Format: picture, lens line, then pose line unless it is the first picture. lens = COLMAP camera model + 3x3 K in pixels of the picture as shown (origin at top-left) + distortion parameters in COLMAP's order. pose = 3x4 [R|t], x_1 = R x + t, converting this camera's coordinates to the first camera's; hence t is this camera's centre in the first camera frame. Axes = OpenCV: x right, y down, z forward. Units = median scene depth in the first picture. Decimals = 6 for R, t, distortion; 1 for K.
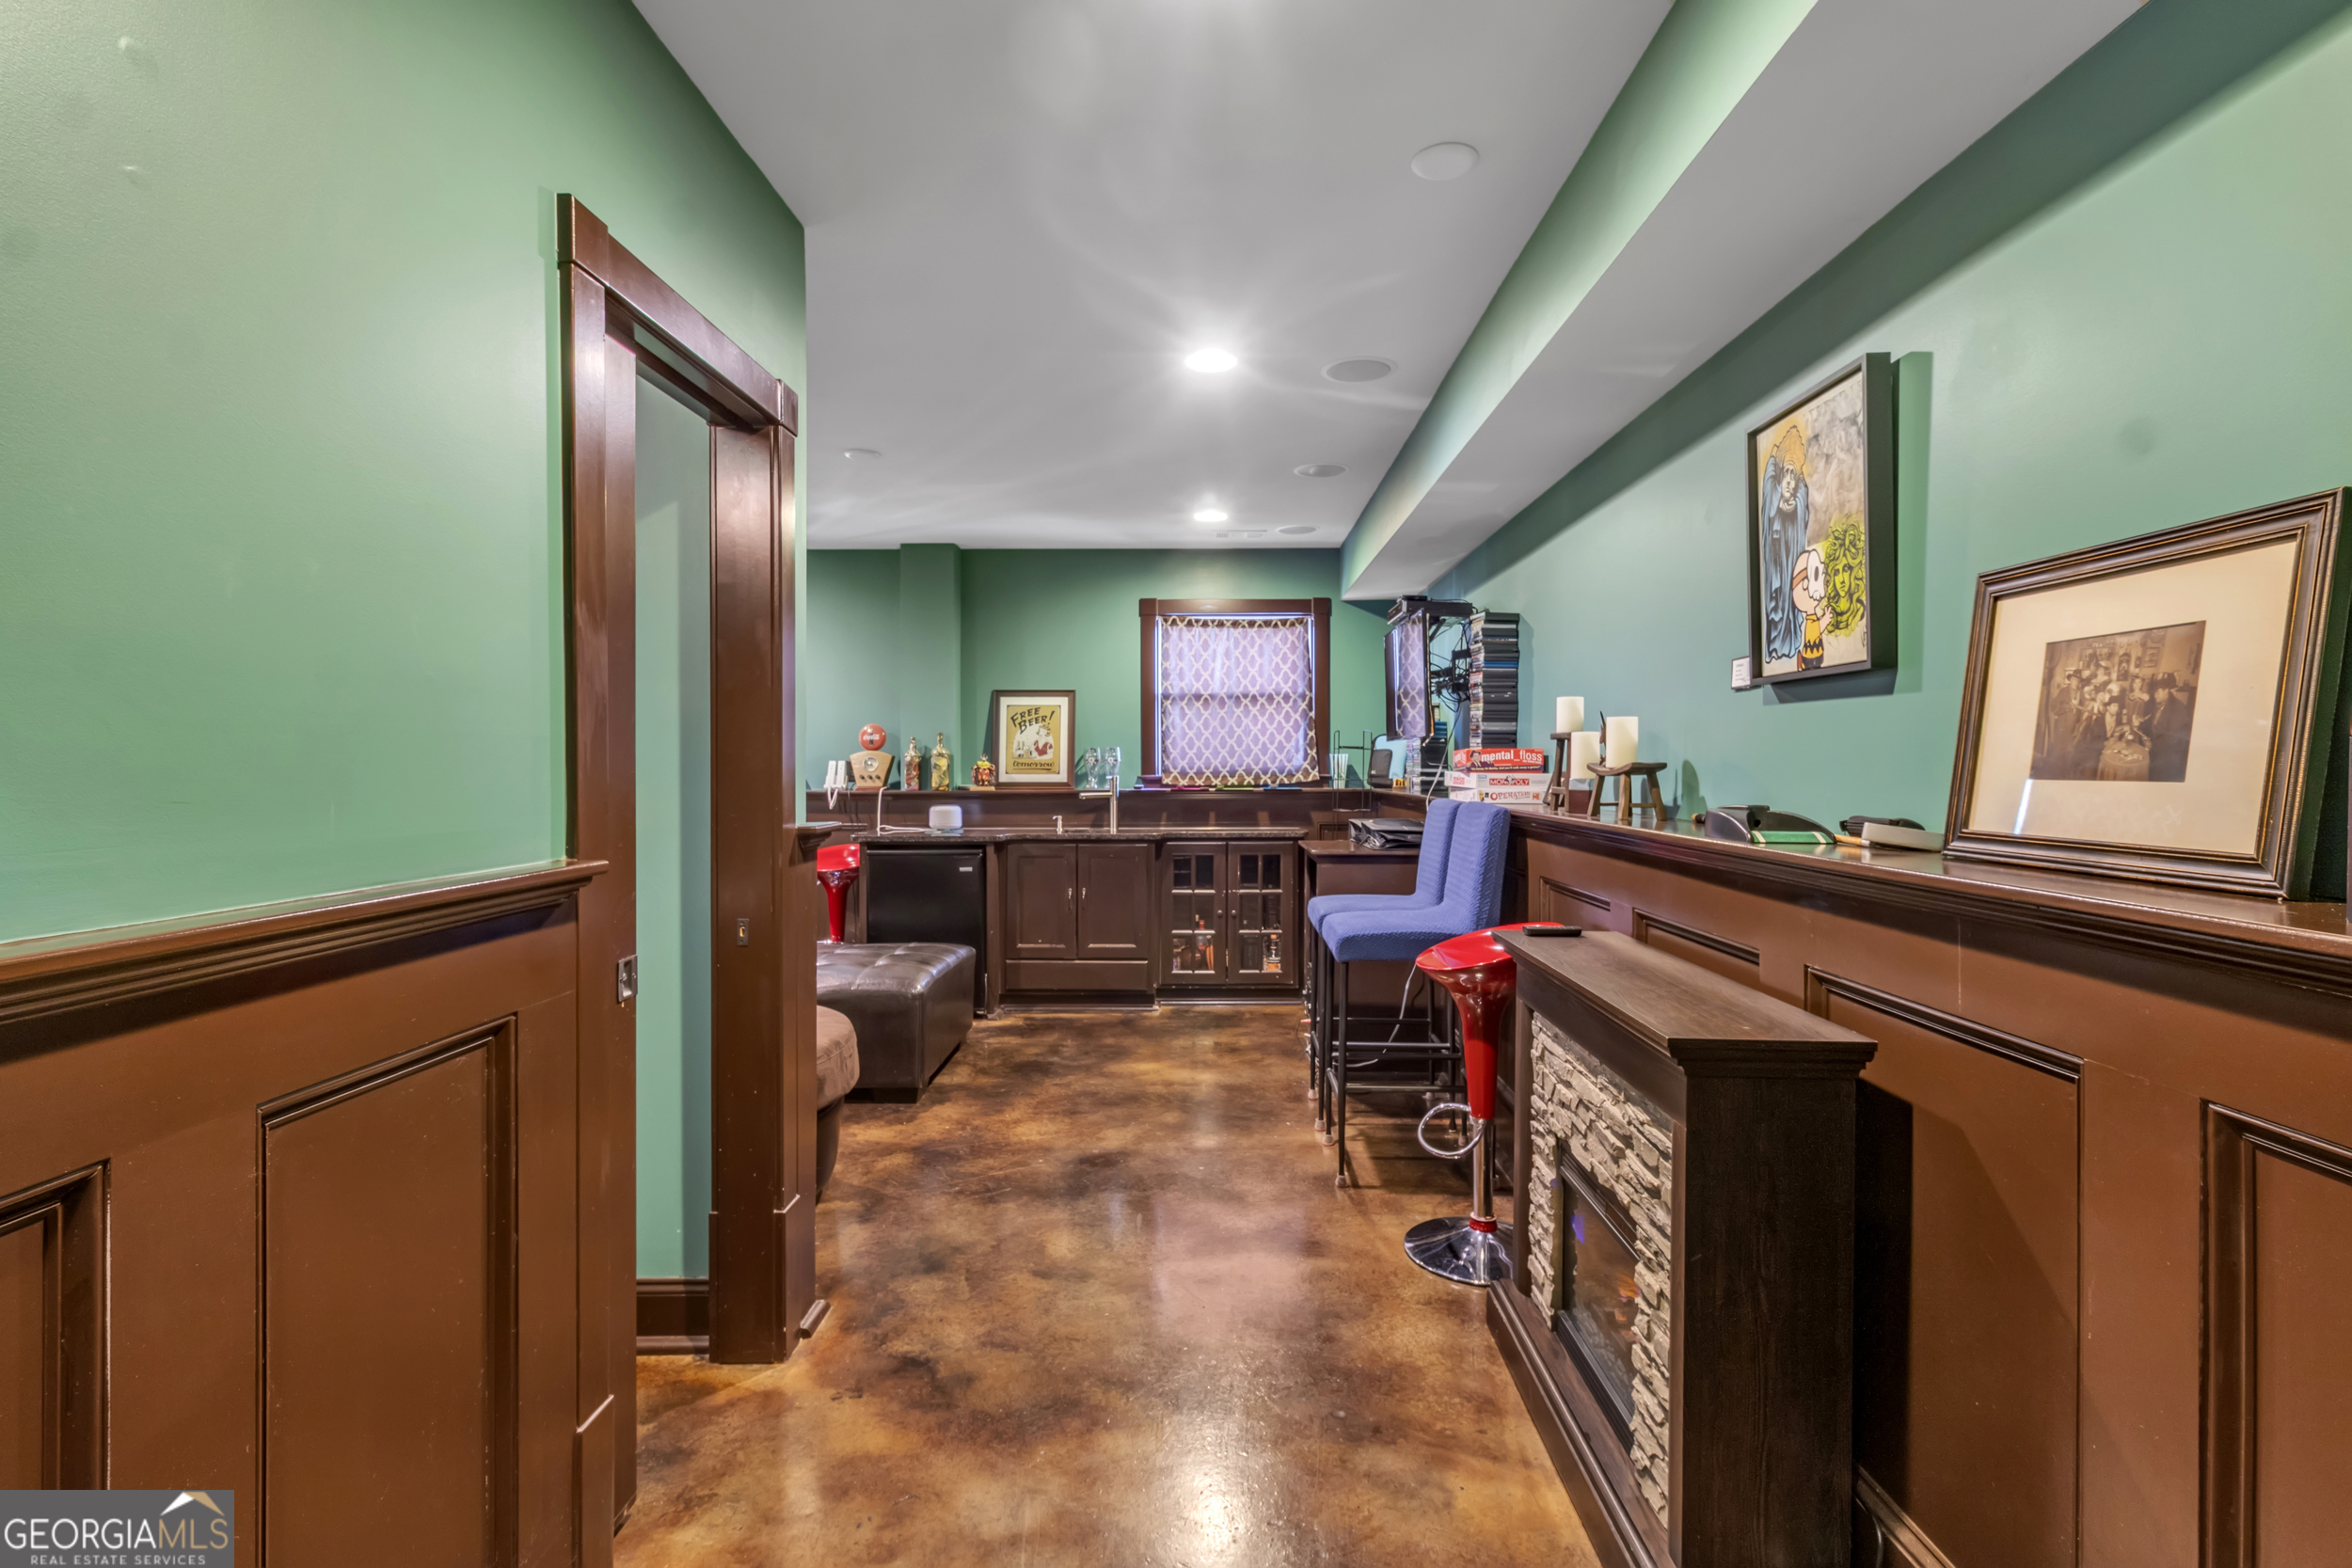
lens RADIAL K [[1101.3, 0, 1181.5], [0, 1101.3, 774.1], [0, 0, 1]] dist [0.003596, 0.000126]
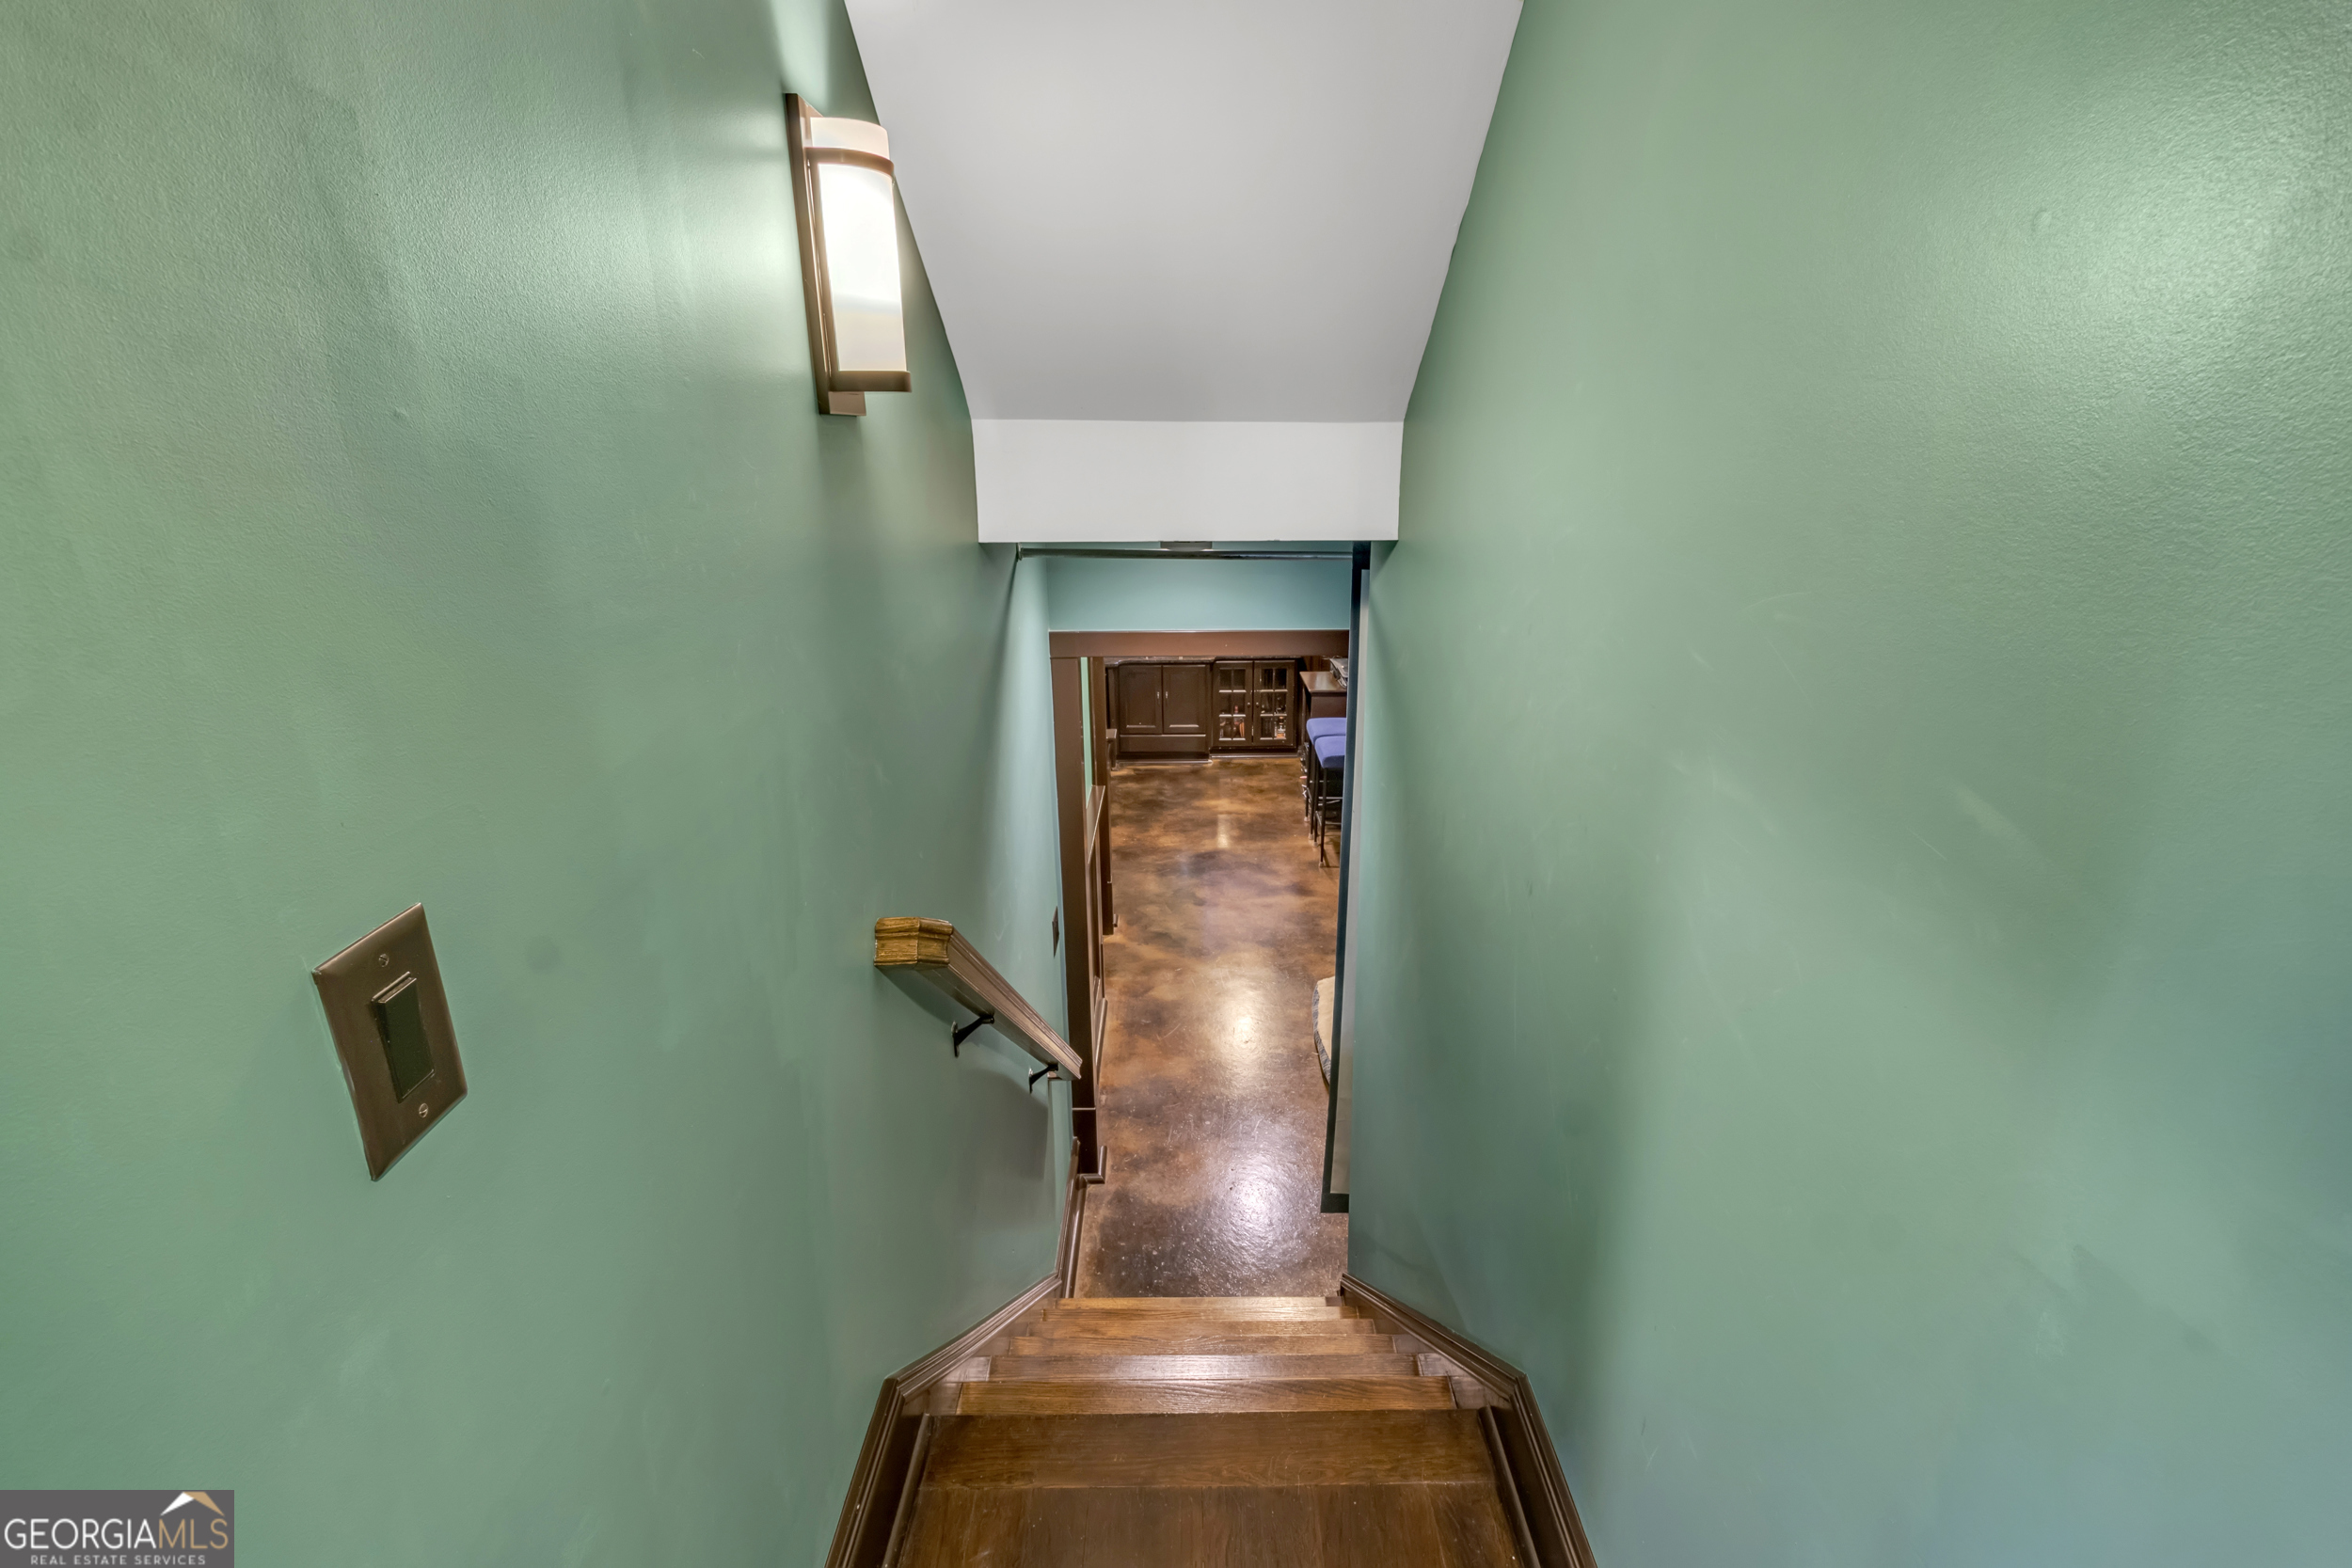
lens RADIAL K [[1101.3, 0, 1176.7], [0, 1101.3, 785.5], [0, 0, 1]] dist [0.003596, 0.000126]
pose [[0.999776, -0.012174, 0.017306, -0.133213], [0.006380, 0.953280, 0.302019, -0.329727], [-0.020175, -0.301841, 0.953145, -0.769568]]
